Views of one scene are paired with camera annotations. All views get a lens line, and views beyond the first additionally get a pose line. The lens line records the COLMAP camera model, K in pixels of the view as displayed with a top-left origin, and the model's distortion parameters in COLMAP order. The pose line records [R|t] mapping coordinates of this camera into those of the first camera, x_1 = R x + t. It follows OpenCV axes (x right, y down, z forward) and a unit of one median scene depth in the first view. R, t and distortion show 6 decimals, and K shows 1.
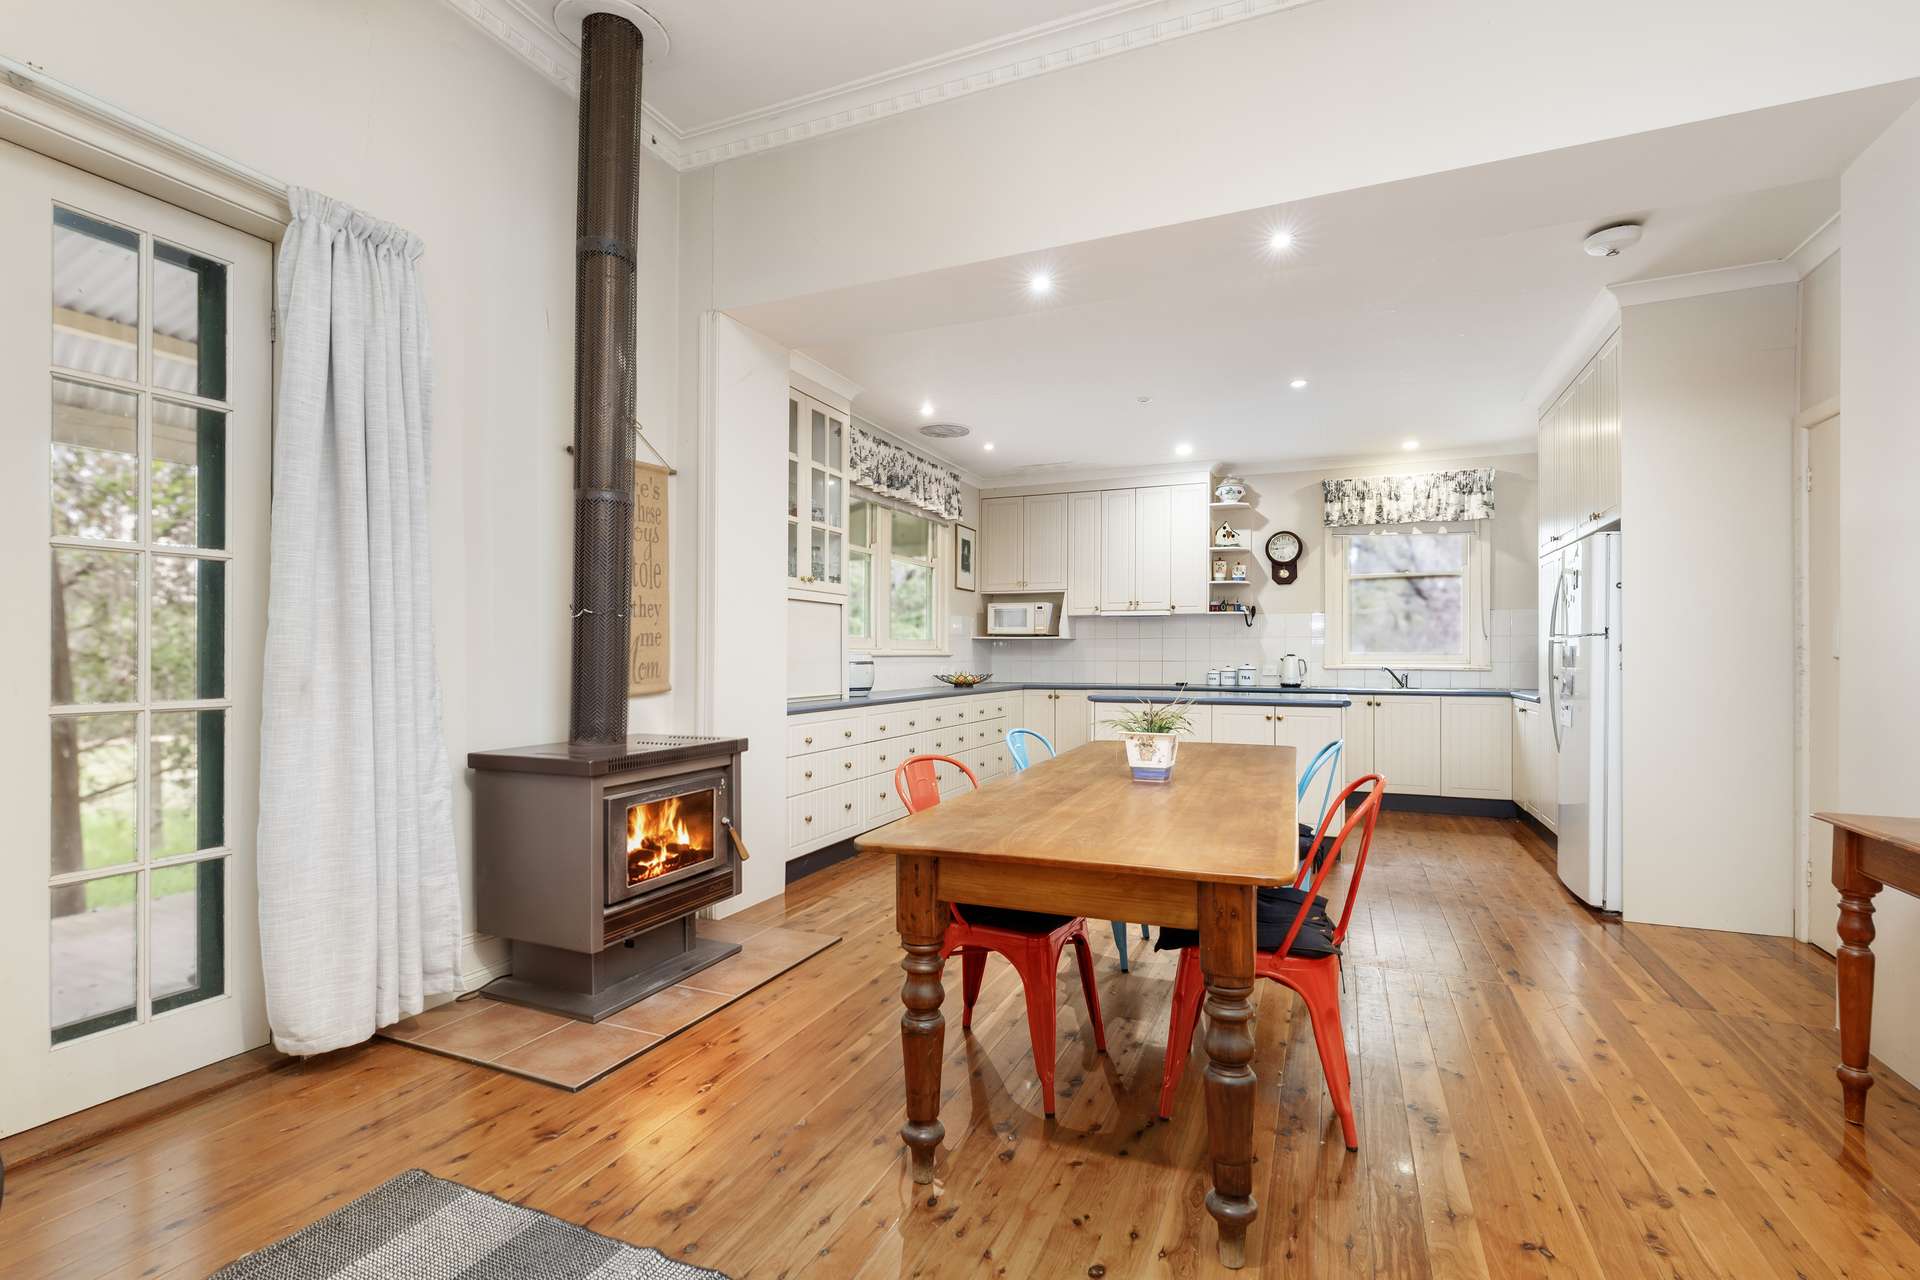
lens RADIAL K [[892.9, 0, 954.9], [0, 892.9, 655.4], [0, 0, 1]] dist [-0.006783, 0.000178]
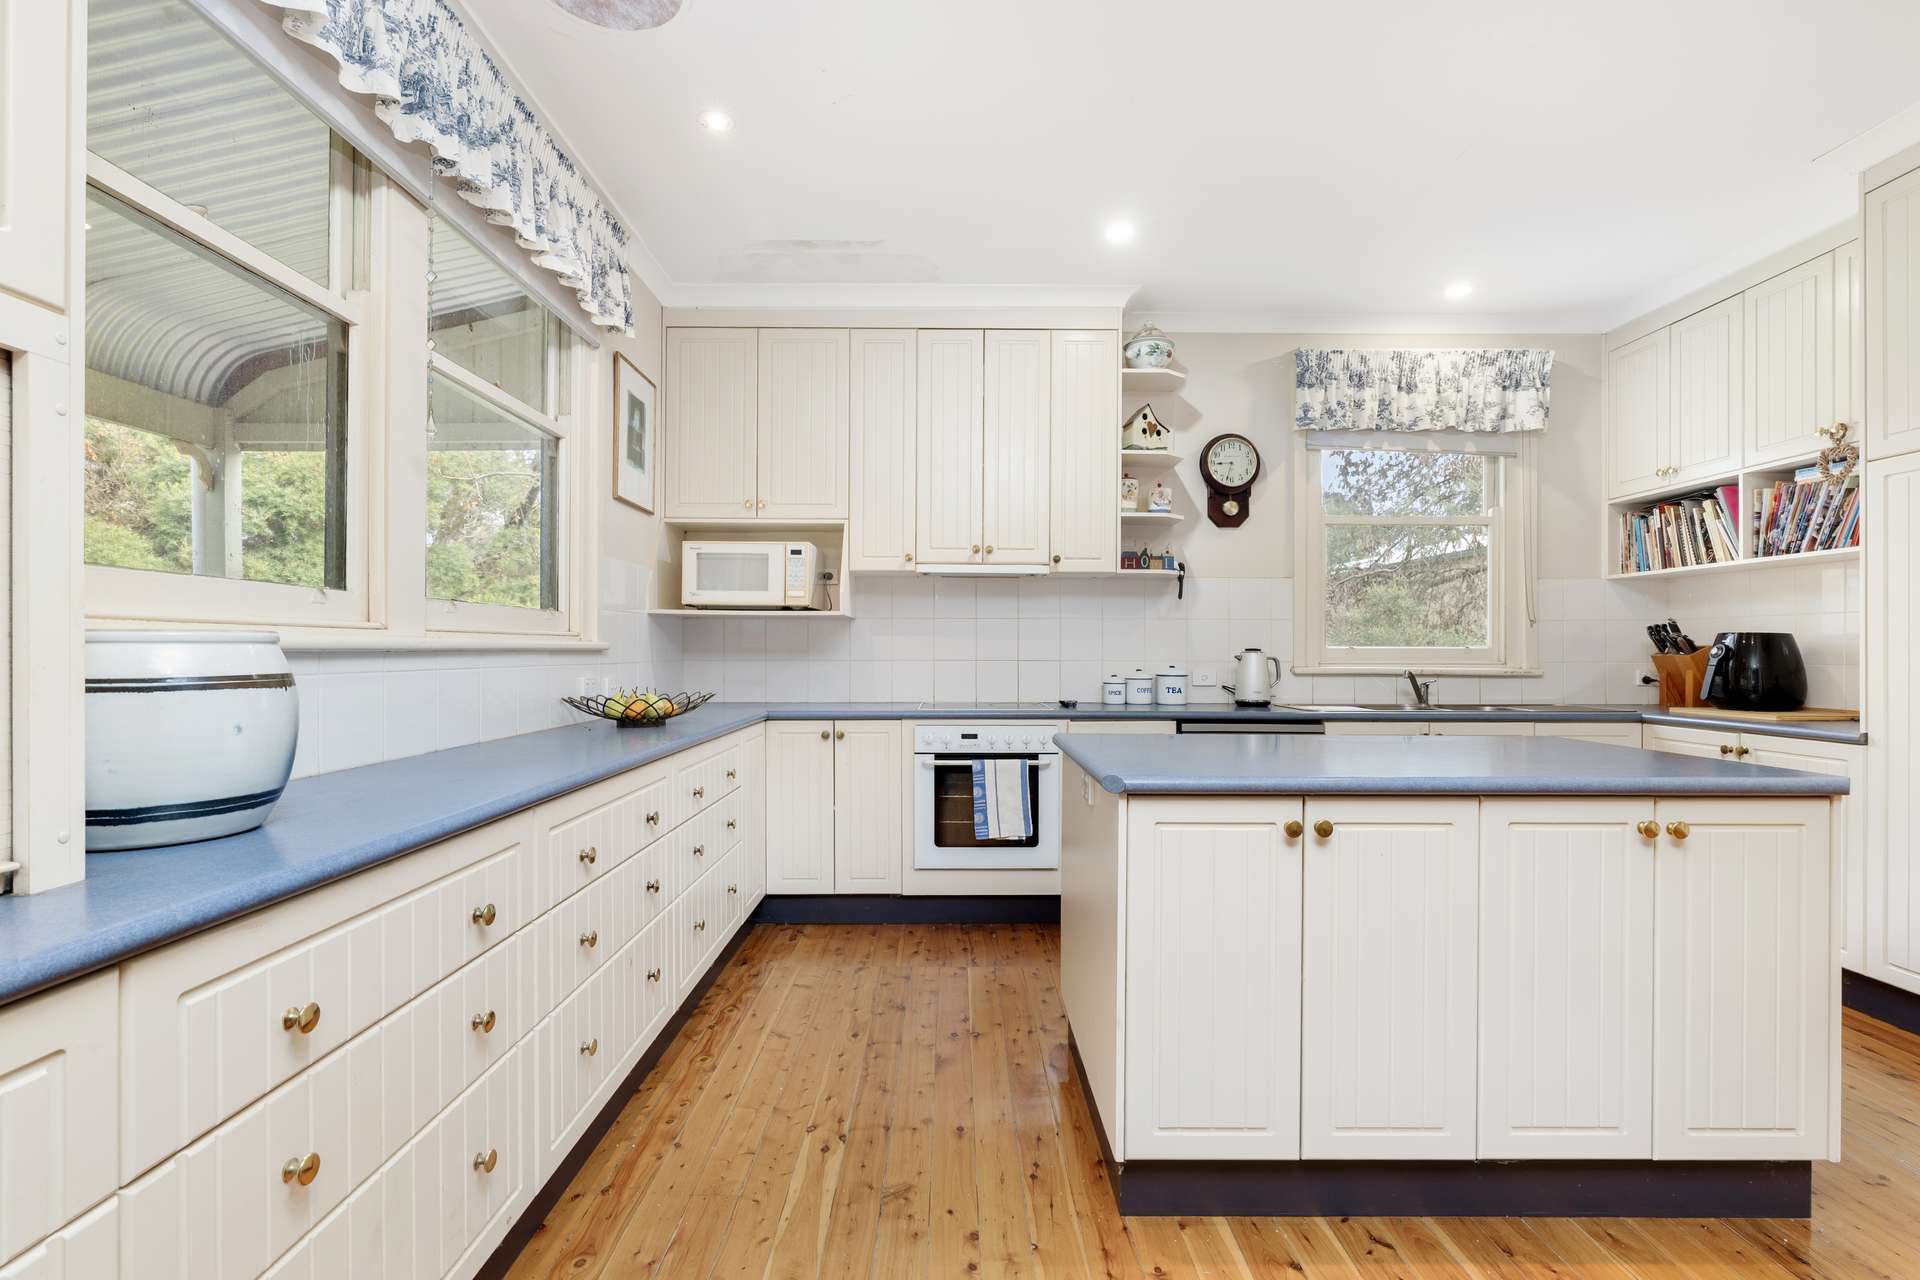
lens RADIAL K [[892.9, 0, 954.9], [0, 892.9, 655.4], [0, 0, 1]] dist [-0.006783, 0.000178]
pose [[0.919198, 0.000353, 0.393795, -0.018818], [-0.002915, 0.999978, 0.005907, -0.000098], [-0.393784, -0.006578, 0.919179, 0.551034]]
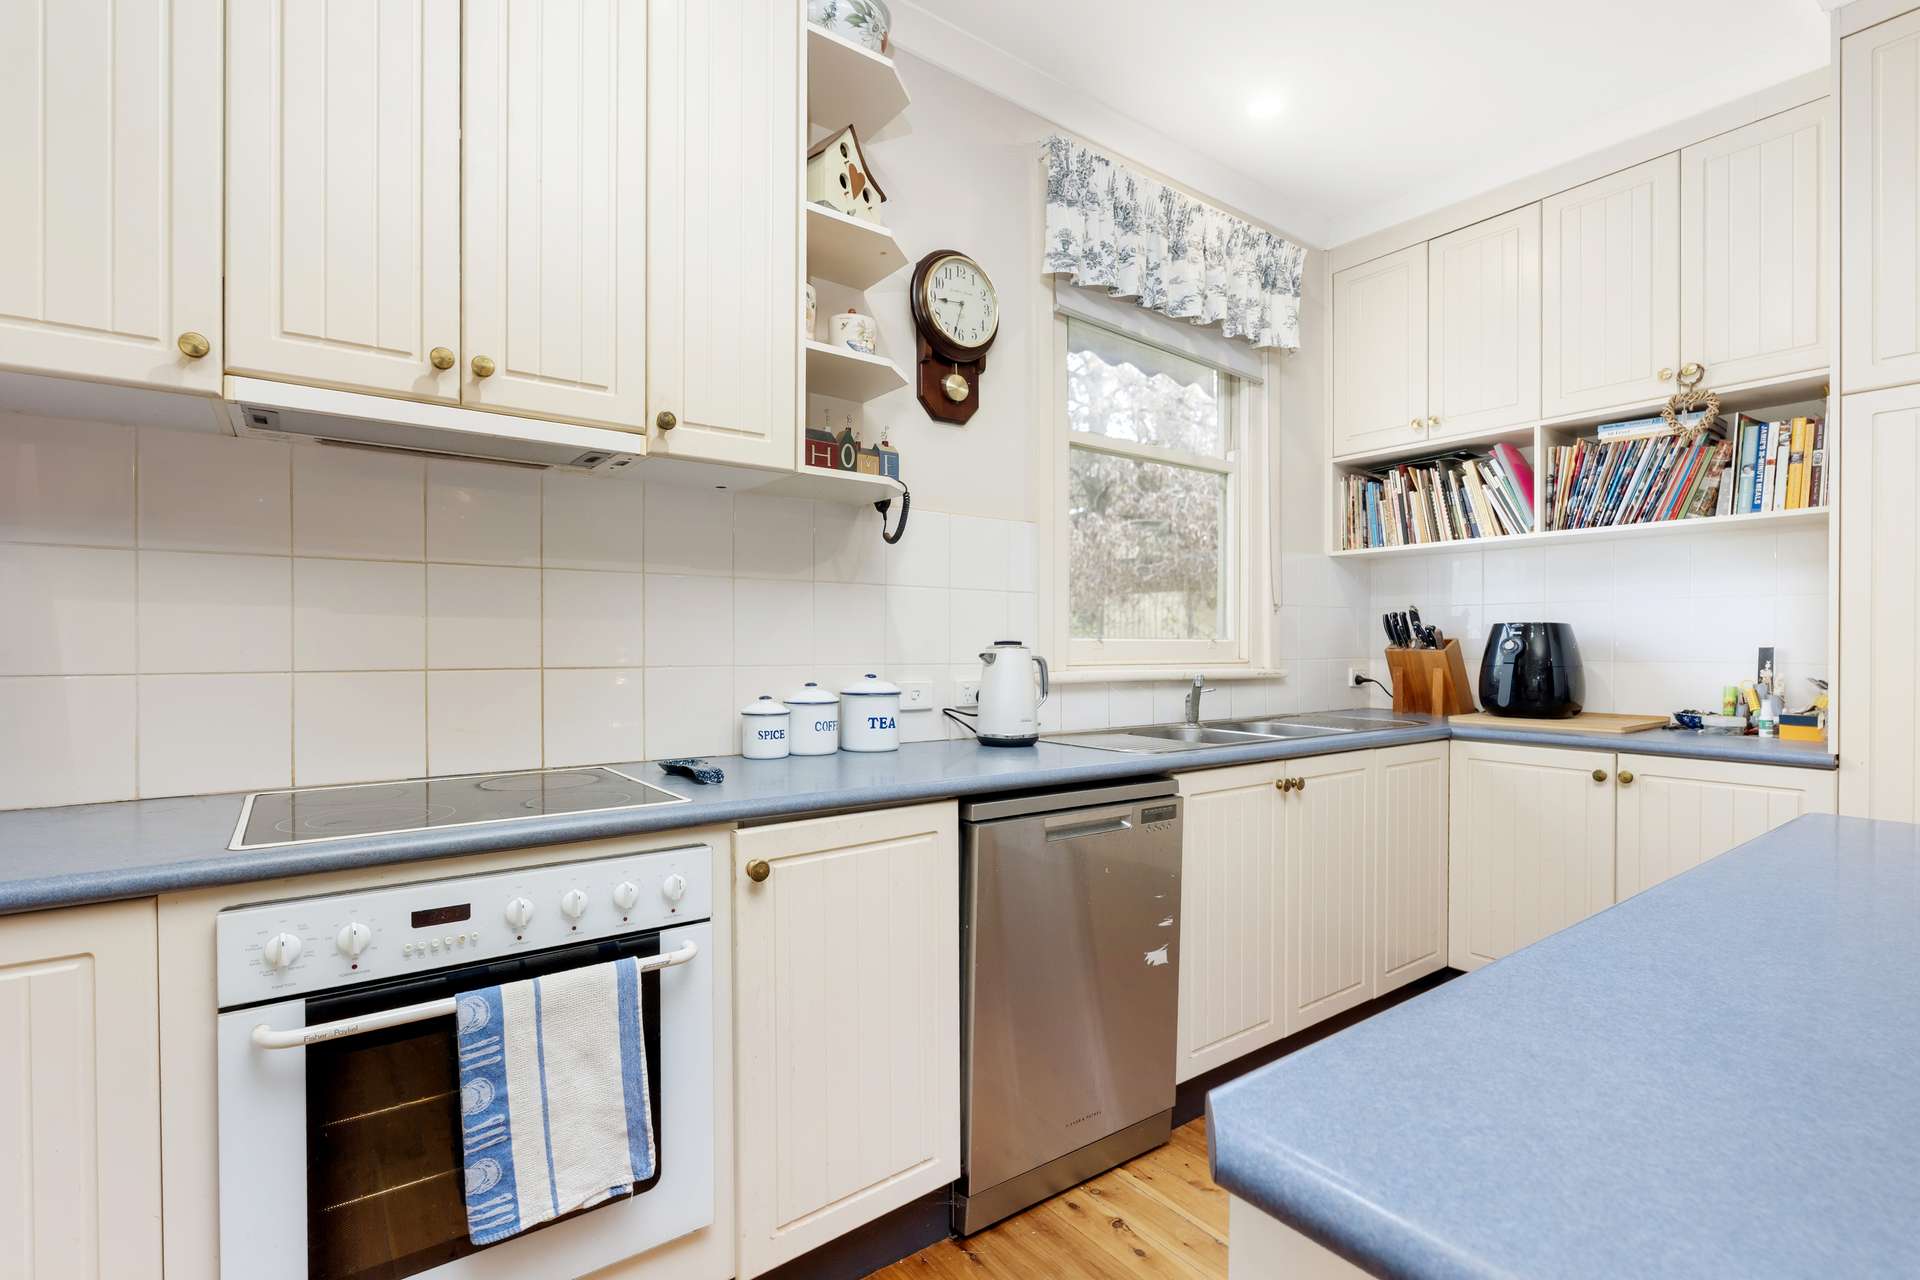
lens RADIAL K [[892.9, 0, 954.9], [0, 892.9, 655.4], [0, 0, 1]] dist [-0.006783, 0.000178]
pose [[0.512212, -0.008571, 0.858817, 0.097588], [-0.003960, 0.999916, 0.012341, -0.000291], [-0.858850, -0.009722, 0.512135, 0.849768]]
